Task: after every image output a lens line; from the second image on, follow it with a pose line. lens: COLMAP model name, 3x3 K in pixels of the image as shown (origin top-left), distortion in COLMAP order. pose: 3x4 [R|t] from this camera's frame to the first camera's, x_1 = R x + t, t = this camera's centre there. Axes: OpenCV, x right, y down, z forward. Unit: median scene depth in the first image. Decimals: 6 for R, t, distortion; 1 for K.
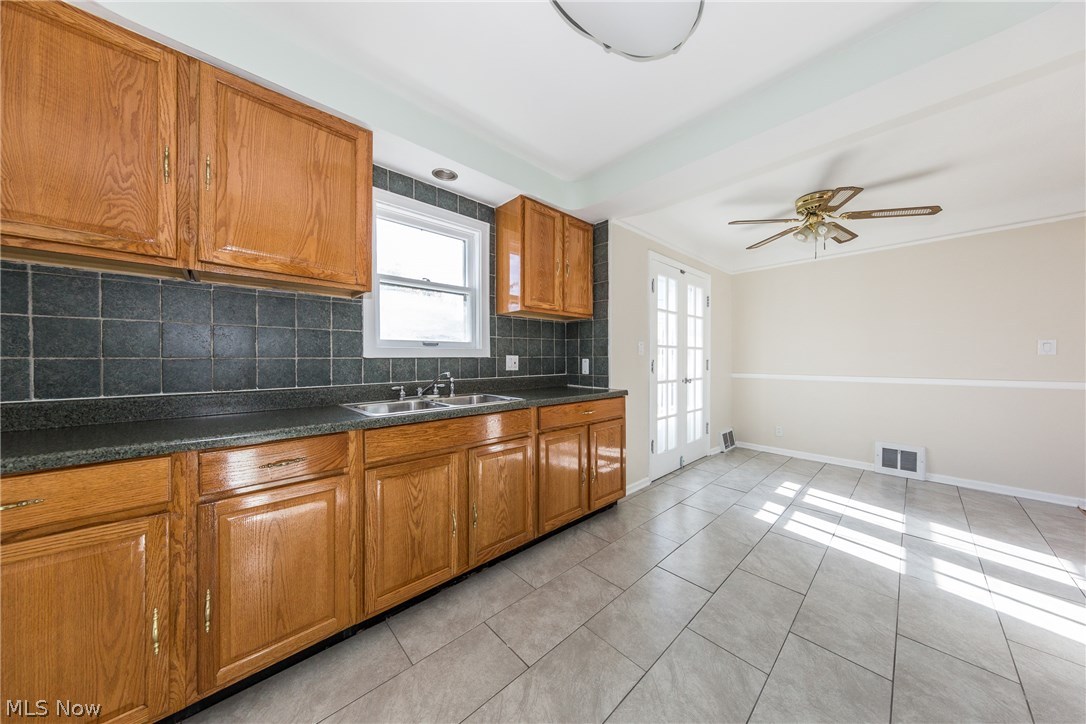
lens RADIAL K [[341.1, 0, 551.7], [0, 341.1, 362.2], [0, 0, 1]] dist [0.000410, -0.000037]
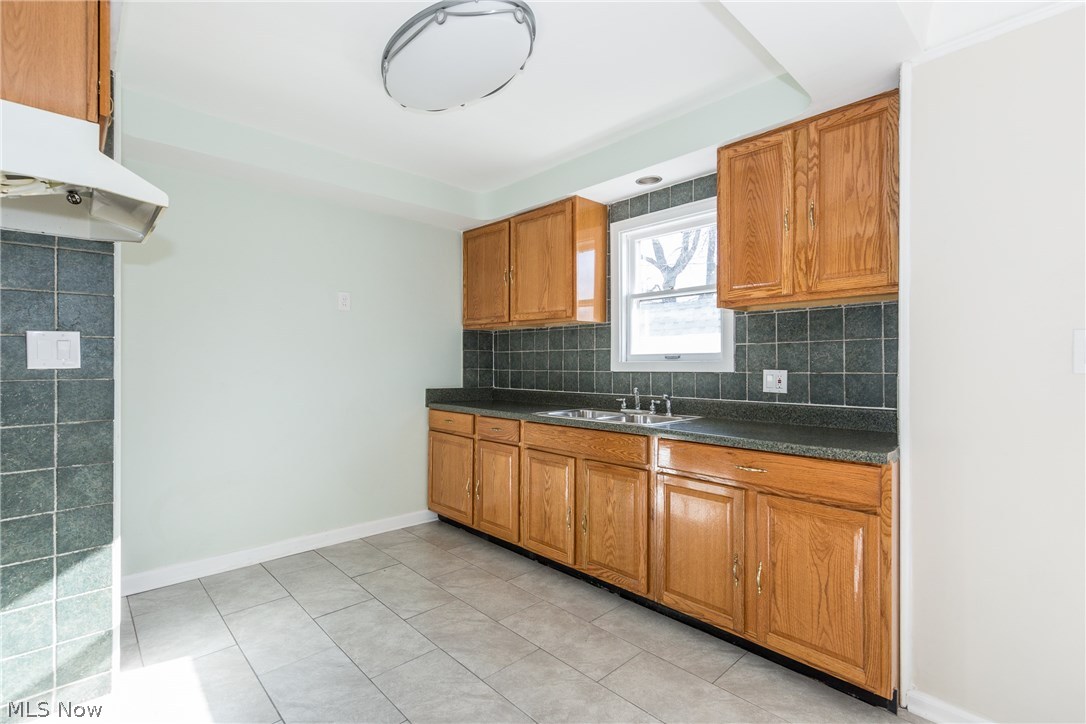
lens RADIAL K [[498.2, 0, 543.0], [0, 498.2, 362.0], [0, 0, 1]] dist [0.001241, 0.000220]
pose [[0.002317, 0.003492, -0.999991, 1.065894], [-0.004133, 0.999985, 0.003482, -0.046340], [0.999989, 0.004125, 0.002332, 0.694712]]
